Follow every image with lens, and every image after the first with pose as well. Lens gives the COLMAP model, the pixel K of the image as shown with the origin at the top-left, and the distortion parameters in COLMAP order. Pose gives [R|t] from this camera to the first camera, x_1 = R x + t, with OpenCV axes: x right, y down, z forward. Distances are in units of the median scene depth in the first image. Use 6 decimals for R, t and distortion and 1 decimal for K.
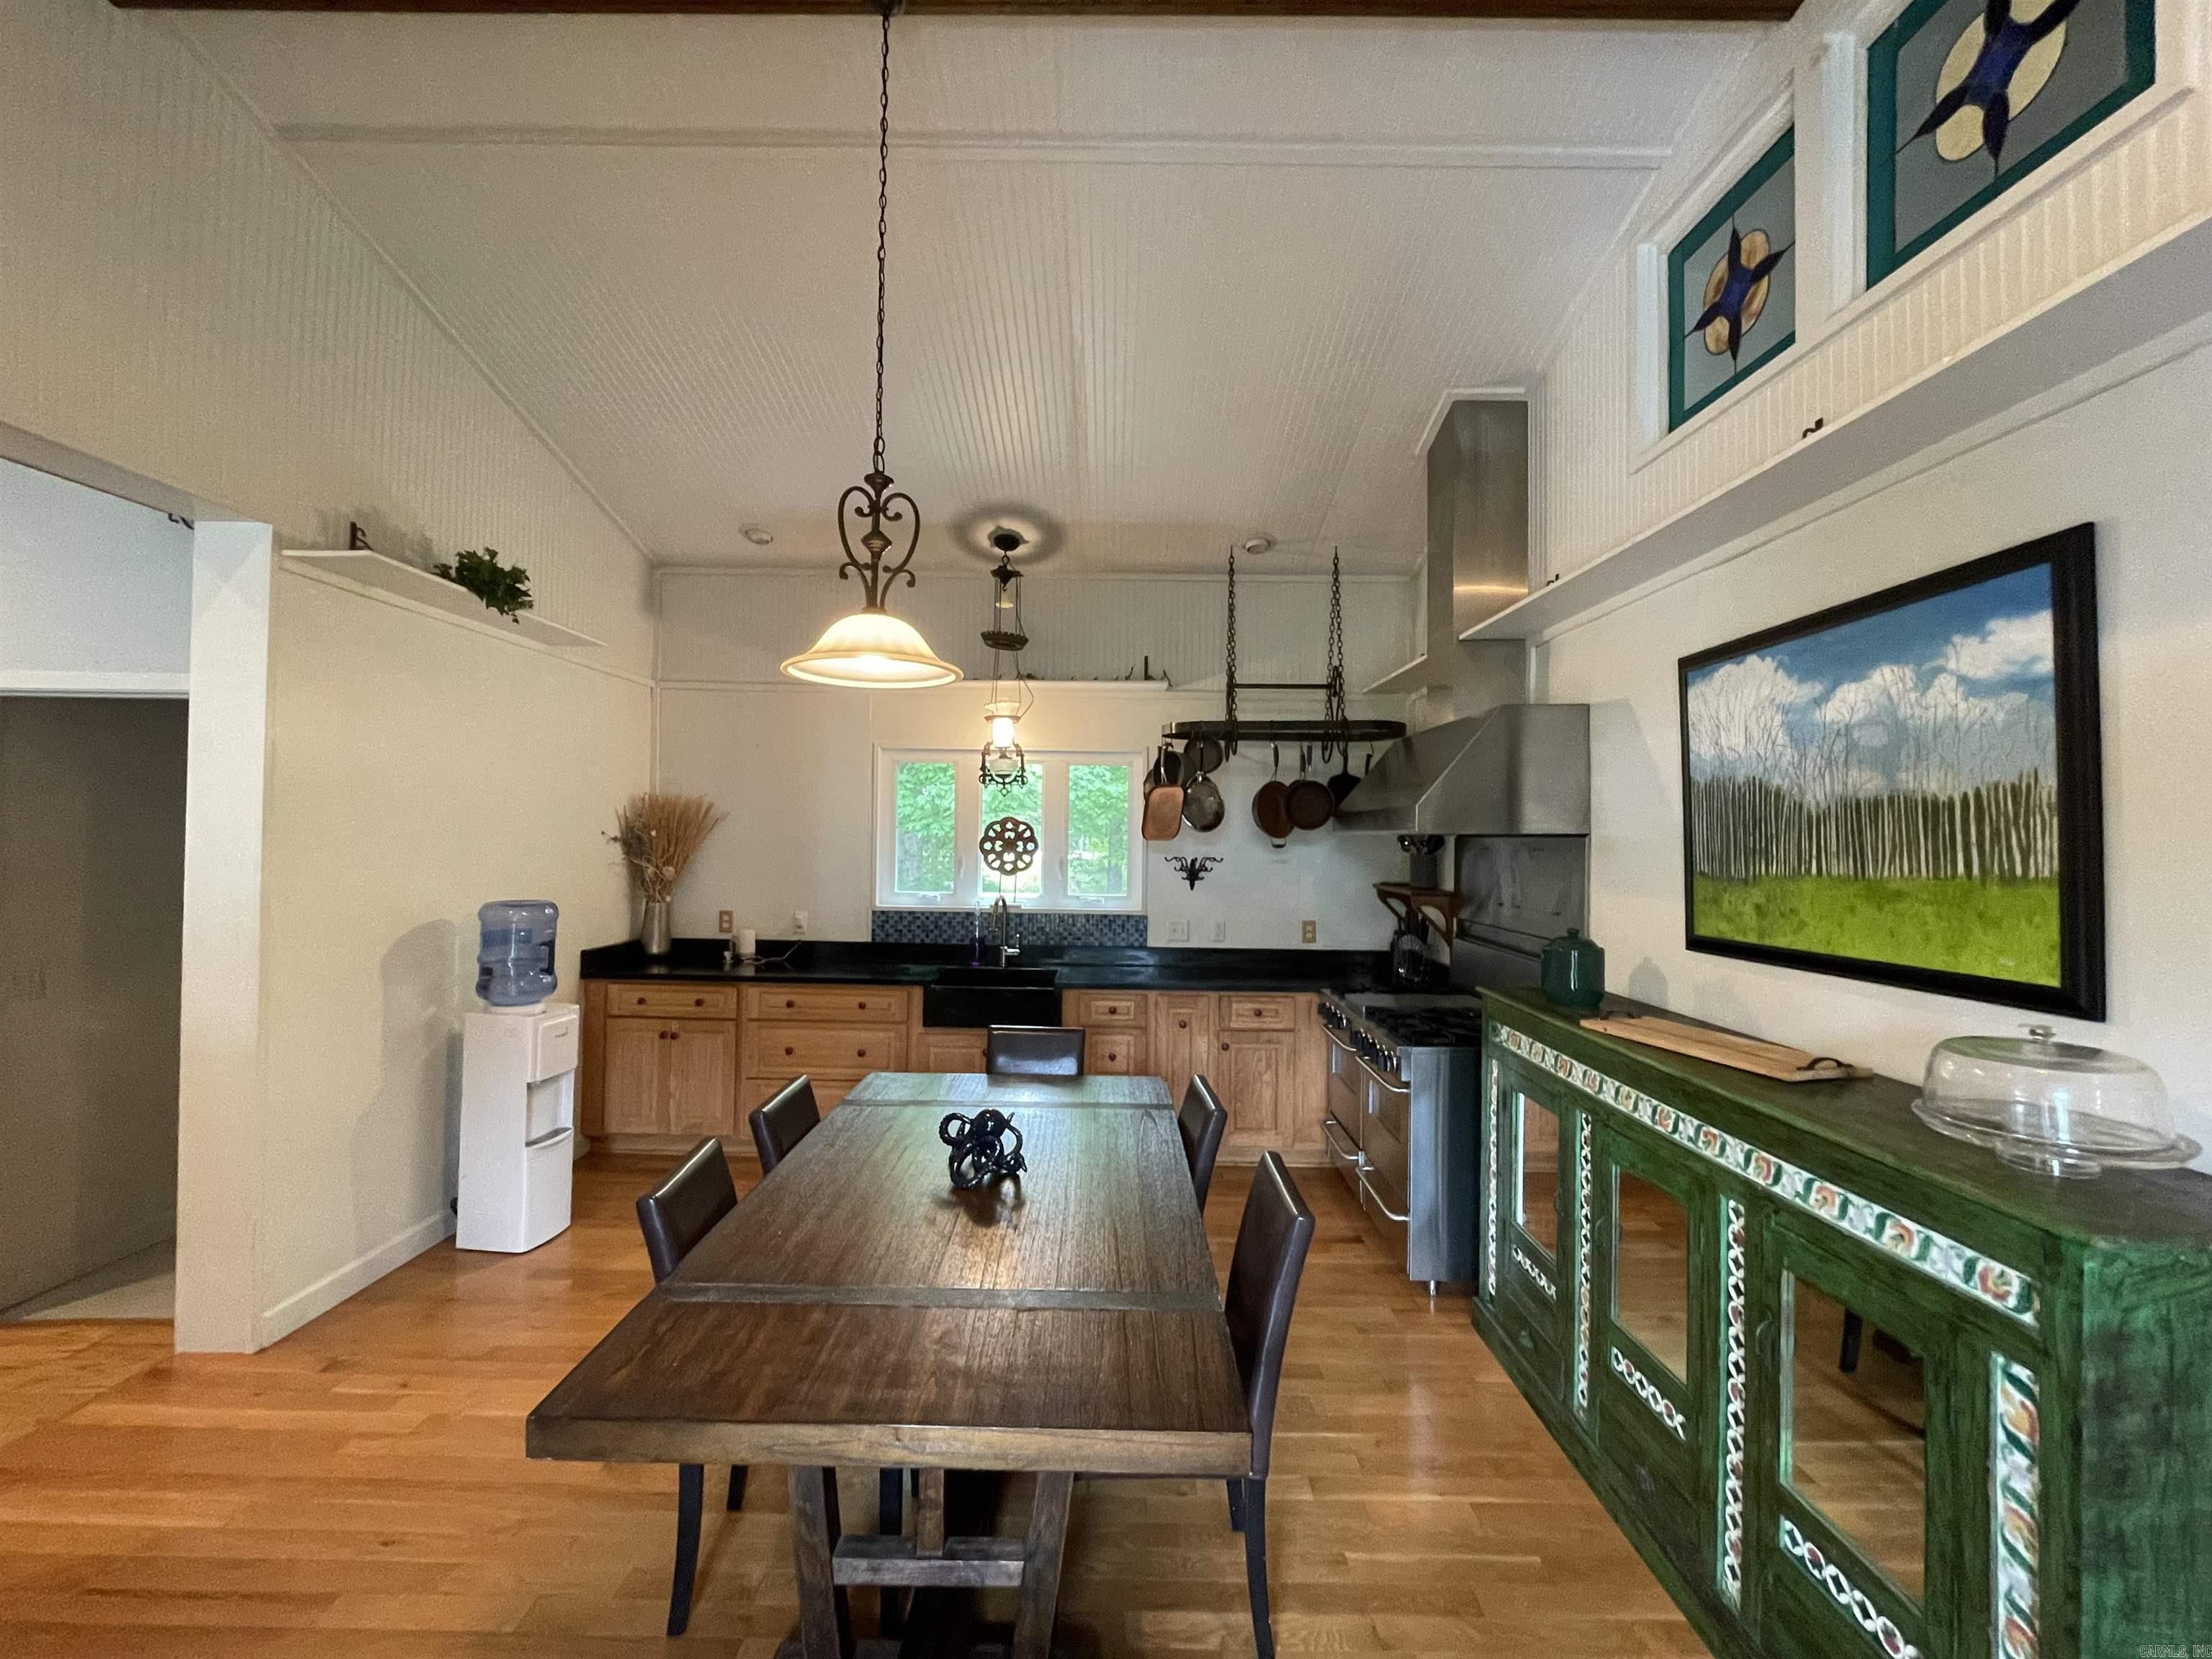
lens RADIAL K [[894.9, 0, 1110.1], [0, 894.9, 826.6], [0, 0, 1]] dist [-0.002931, 0.000341]
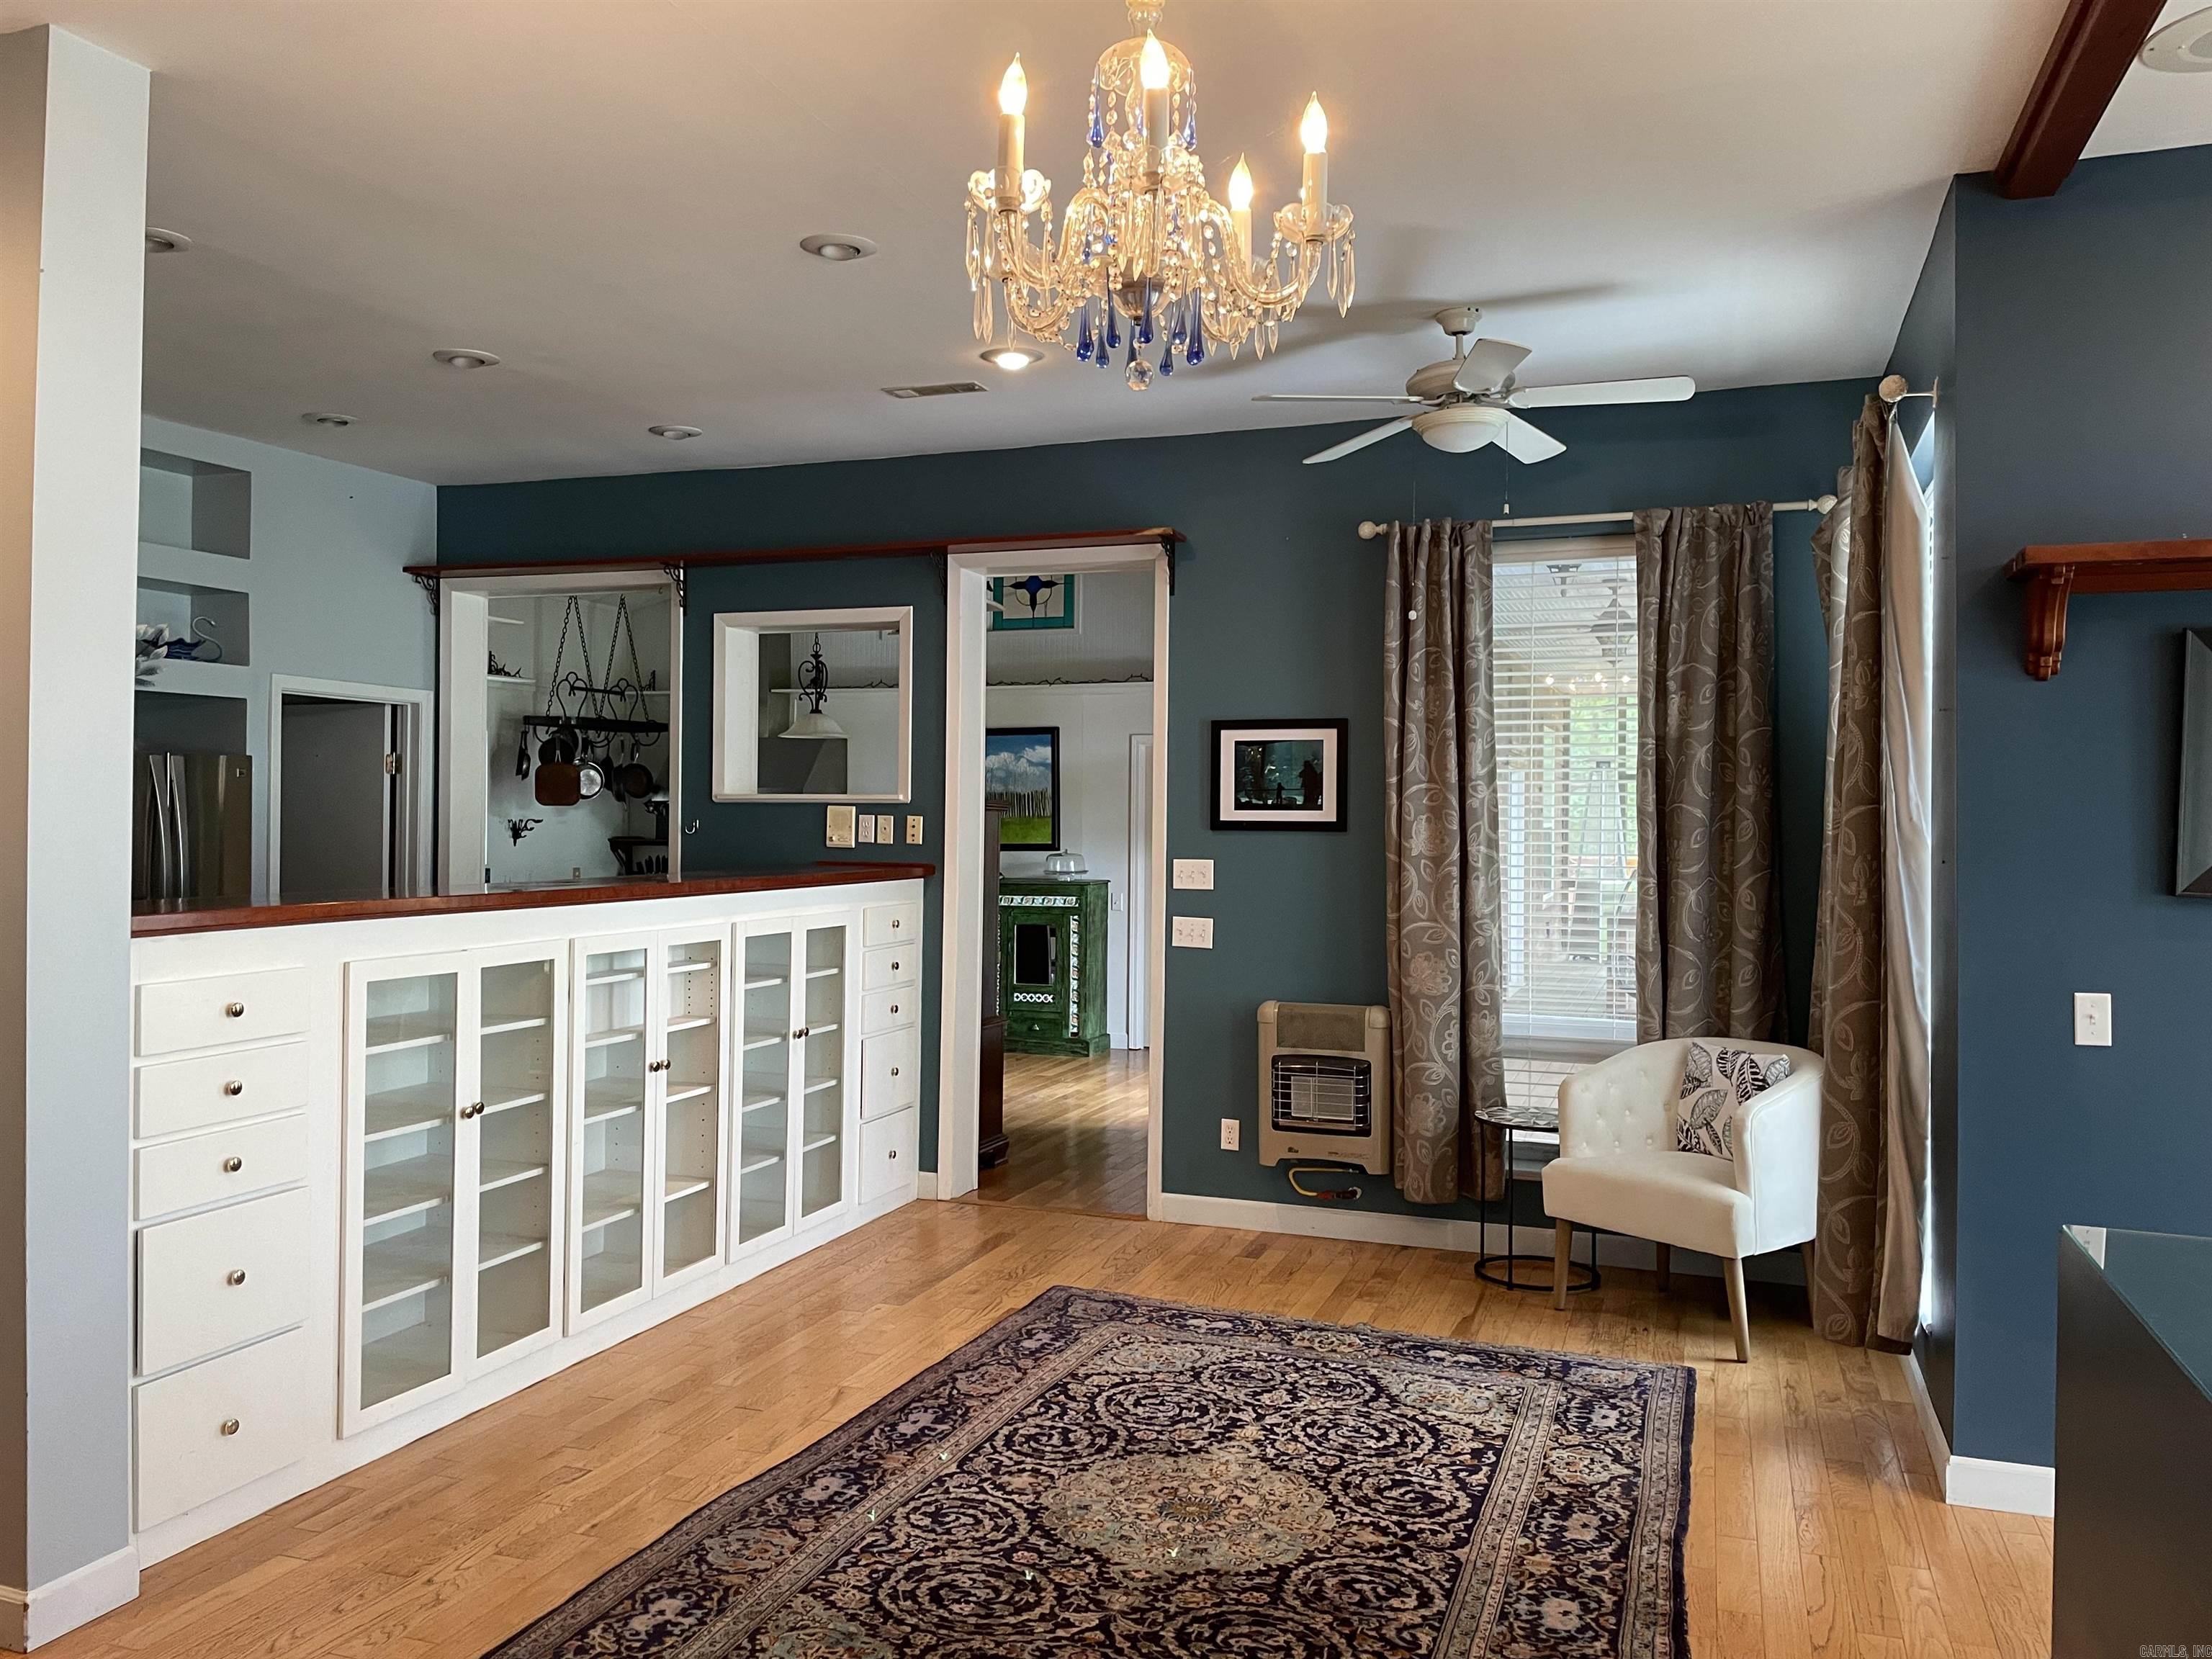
lens RADIAL K [[1673.4, 0, 1098.1], [0, 1673.4, 816.2], [0, 0, 1]] dist [0.009550, -0.001499]
pose [[0.337193, -0.005323, 0.941420, -4.978494], [-0.016142, 0.999804, 0.011435, -0.023551], [-0.941297, -0.019052, 0.337041, -1.437414]]
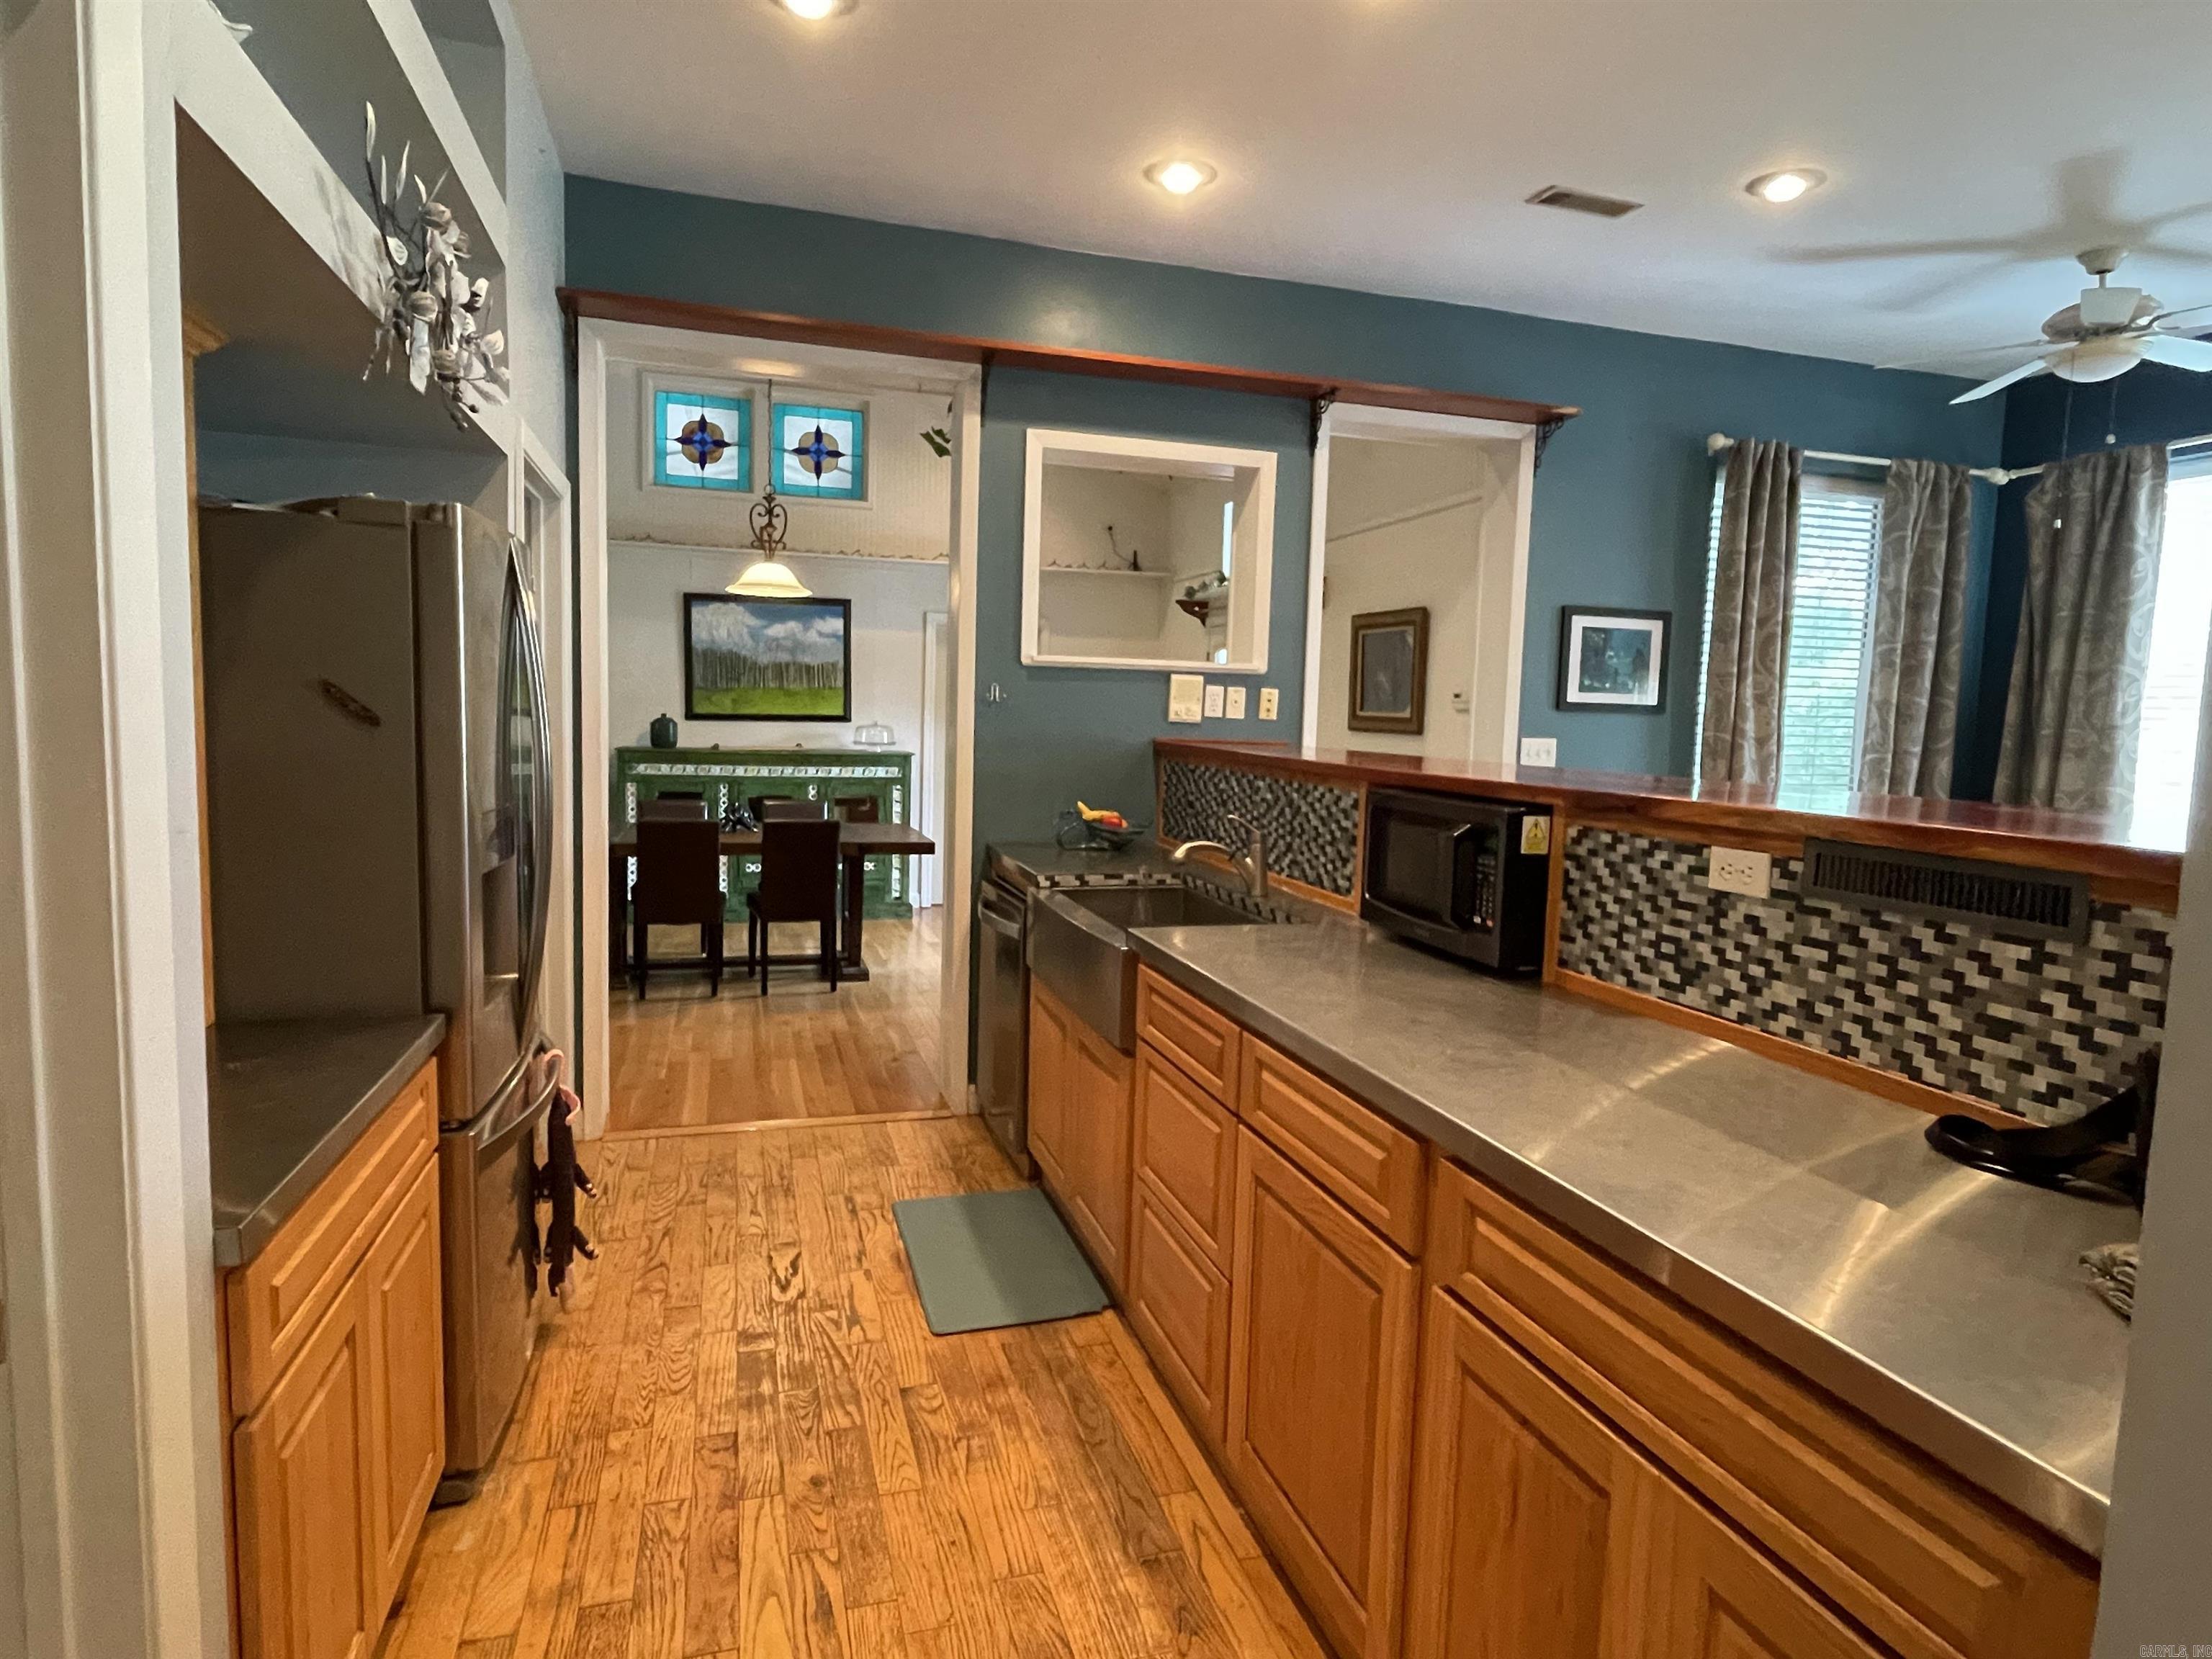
lens RADIAL K [[1195.0, 0, 1105.5], [0, 1195.0, 830.9], [0, 0, 1]] dist [-0.002898, 0.000138]
pose [[-0.308743, -0.112042, 0.944523, -3.801716], [-0.043722, 0.993660, 0.103579, 0.077403], [-0.950140, -0.009317, -0.311684, 1.327509]]
